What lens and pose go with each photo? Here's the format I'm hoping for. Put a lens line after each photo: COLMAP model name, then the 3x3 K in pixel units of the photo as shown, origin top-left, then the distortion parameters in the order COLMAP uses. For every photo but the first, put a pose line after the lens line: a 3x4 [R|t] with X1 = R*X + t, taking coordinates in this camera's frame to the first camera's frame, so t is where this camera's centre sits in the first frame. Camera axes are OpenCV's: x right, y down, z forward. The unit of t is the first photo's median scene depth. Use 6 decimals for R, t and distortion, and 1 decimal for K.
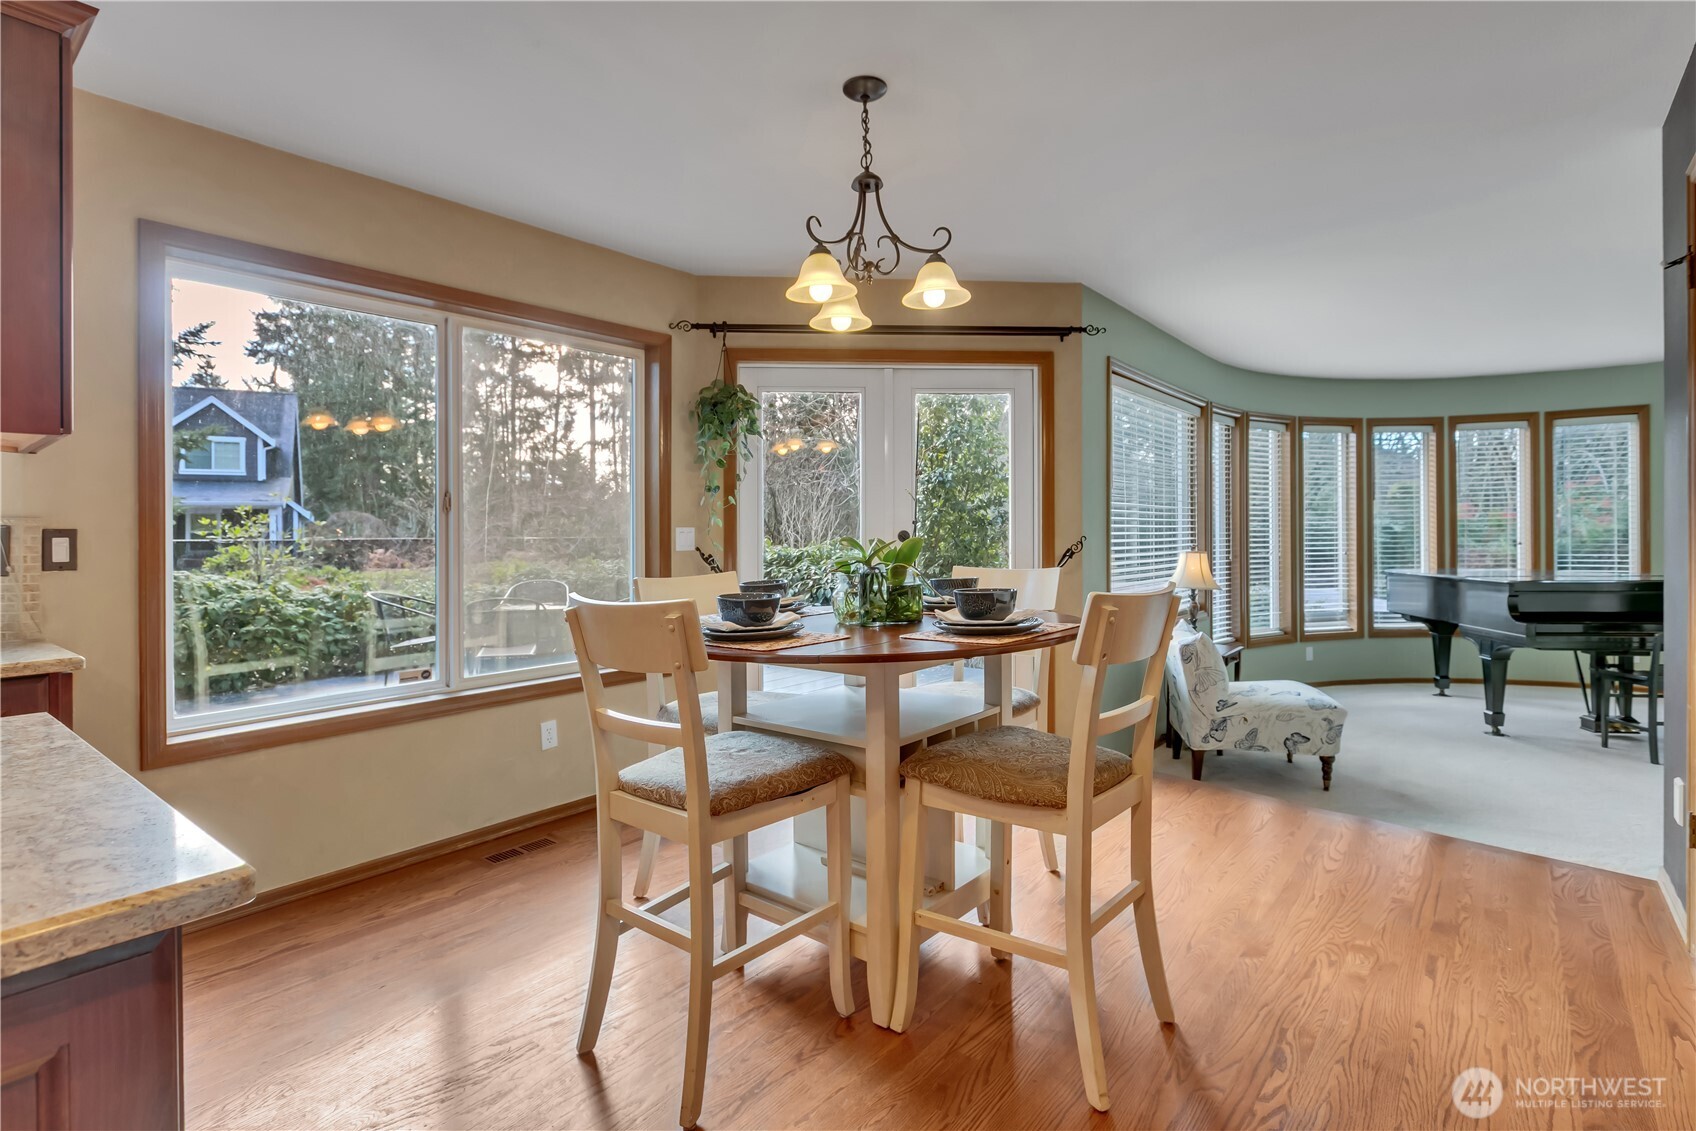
lens RADIAL K [[814.7, 0, 856.3], [0, 814.7, 554.7], [0, 0, 1]] dist [-0.005207, 0.000287]
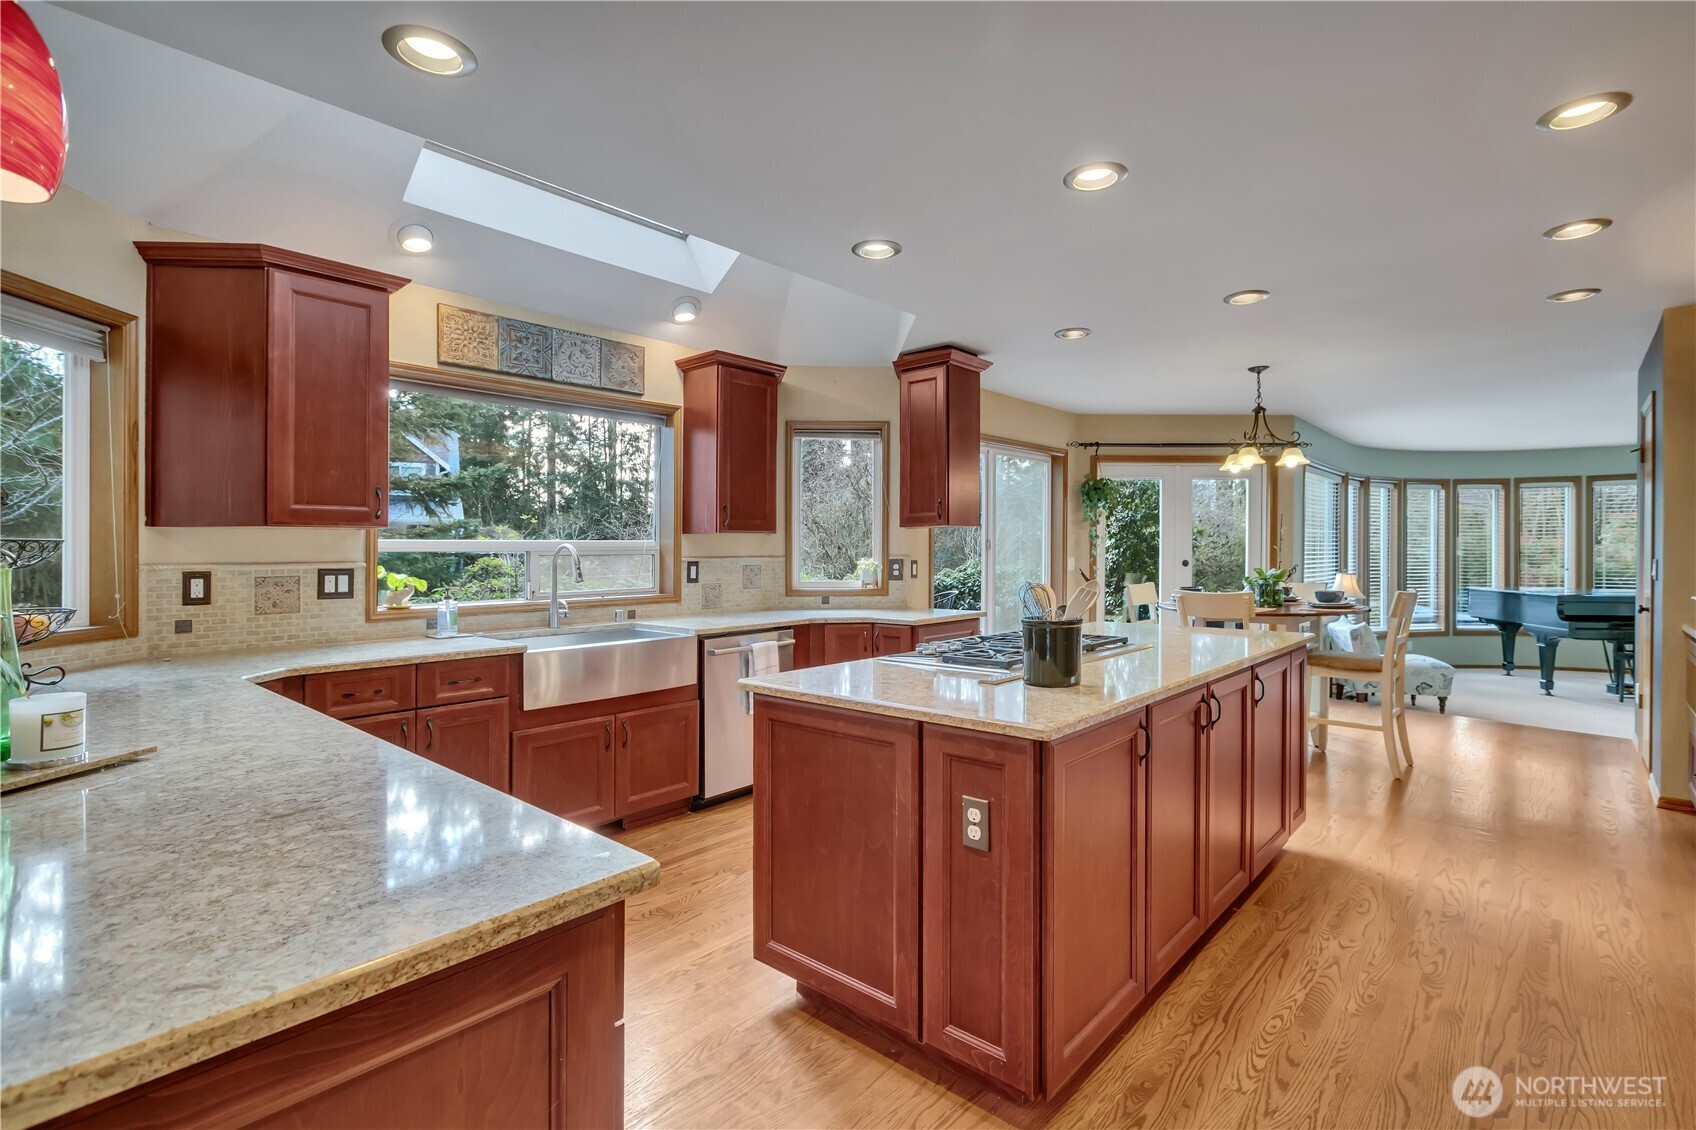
lens RADIAL K [[783.8, 0, 864.8], [0, 783.8, 564.4], [0, 0, 1]] dist [0.005138, -0.001895]
pose [[0.998748, 0.010505, -0.048905, -0.364035], [-0.010772, 0.999928, -0.005198, -0.002582], [0.048847, 0.005718, 0.998790, -0.461555]]
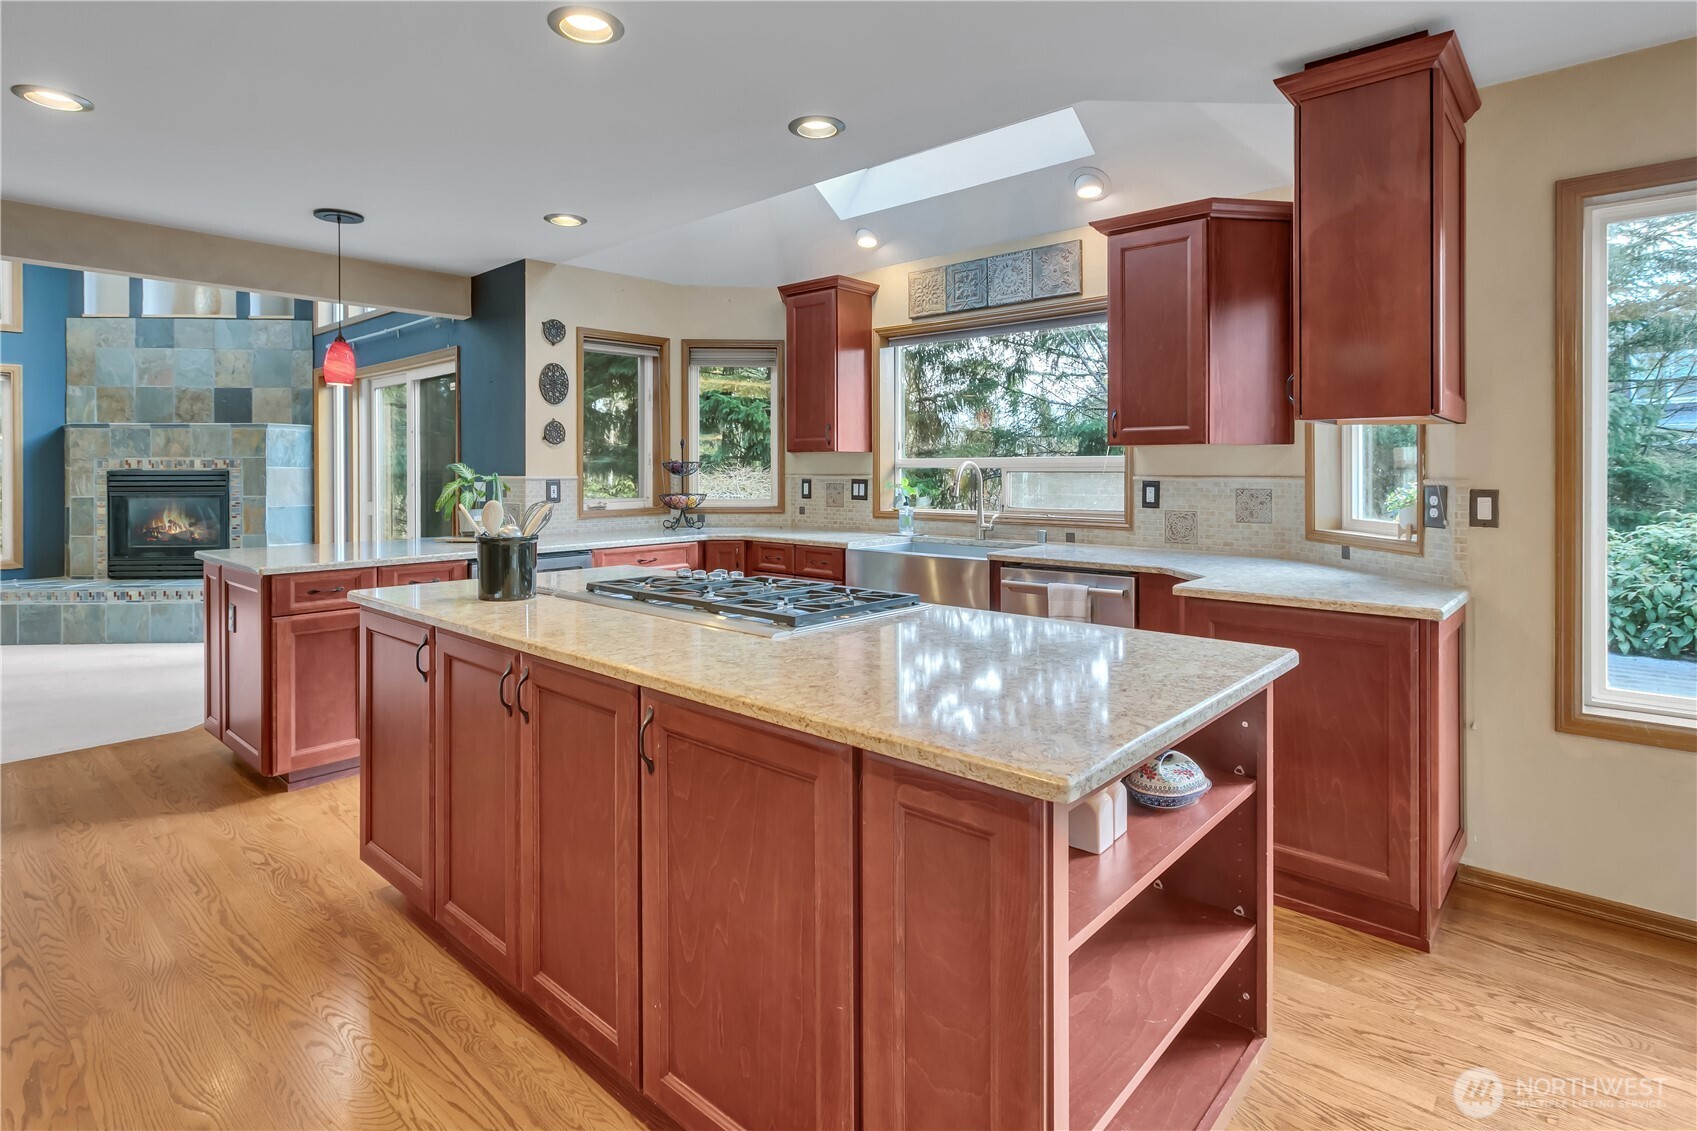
lens RADIAL K [[861.2, 0, 847.4], [0, 861.2, 478.5], [0, 0, 1]] dist [0.000478, -0.000795]
pose [[-0.059305, 0.025609, -0.997911, 0.088353], [-0.021531, 0.999406, 0.026927, -0.021491], [0.998008, 0.023083, -0.058718, 0.070890]]
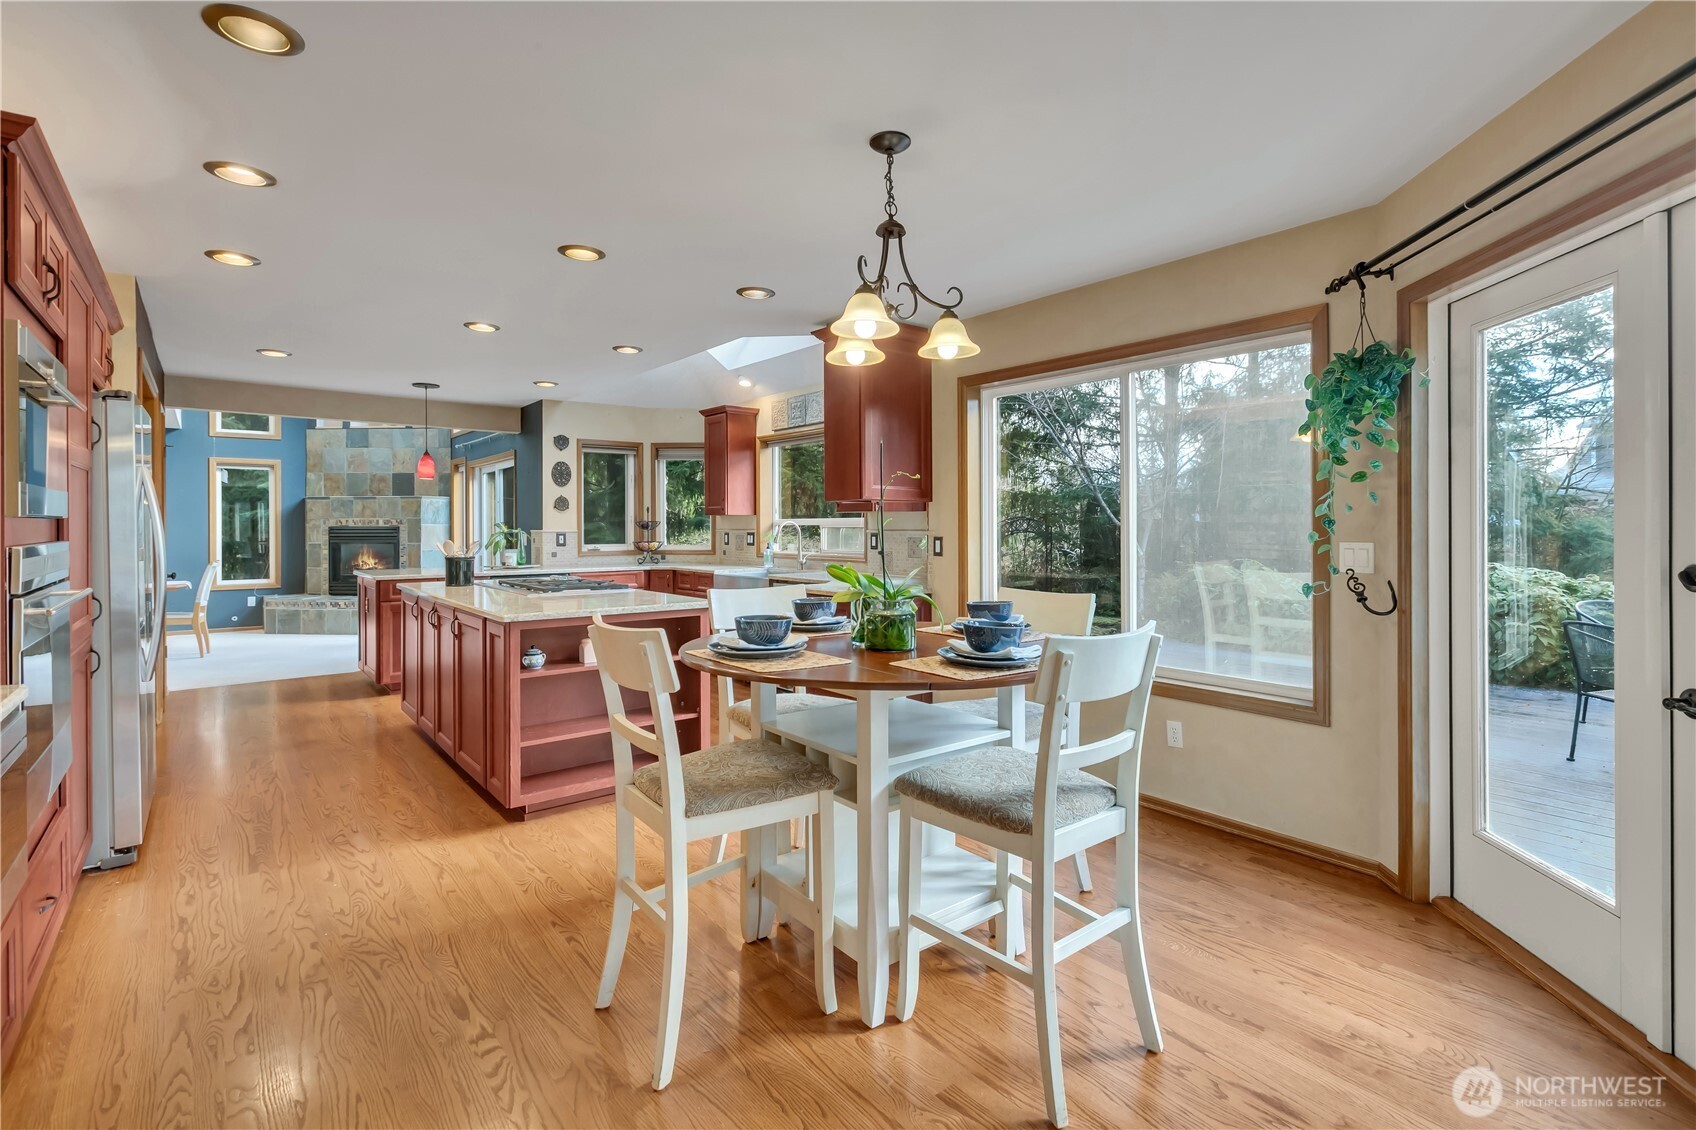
lens RADIAL K [[783.8, 0, 871.4], [0, 783.8, 538.2], [0, 0, 1]] dist [0.005138, -0.001895]
pose [[-0.195736, 0.028717, -0.980236, 0.381614], [-0.020505, 0.999233, 0.033368, -0.033243], [0.980442, 0.026631, -0.194997, 0.440472]]
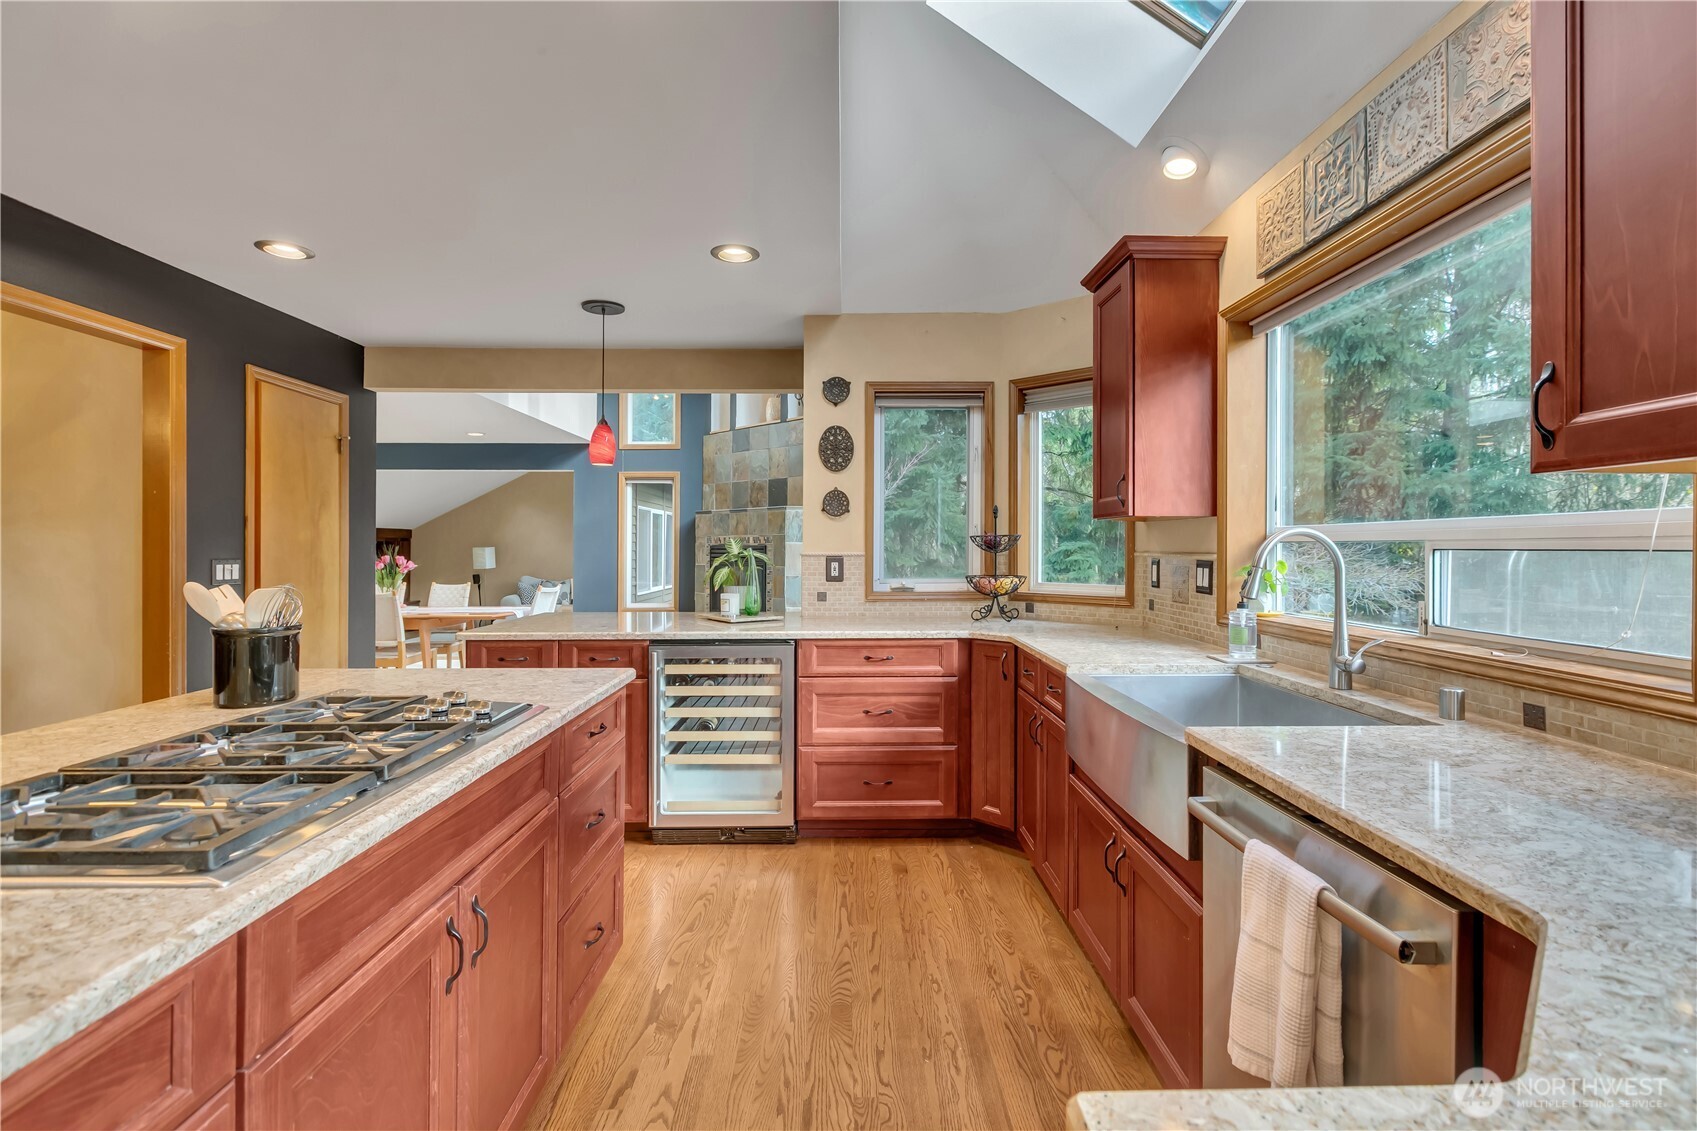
lens RADIAL K [[784.3, 0, 856.5], [0, 784.3, 549.4], [0, 0, 1]] dist [0.005138, -0.001895]
pose [[-0.767699, 0.016538, -0.640598, -0.279667], [-0.004954, 0.999484, 0.031739, -0.019150], [0.640792, 0.027539, -0.767220, 0.257645]]
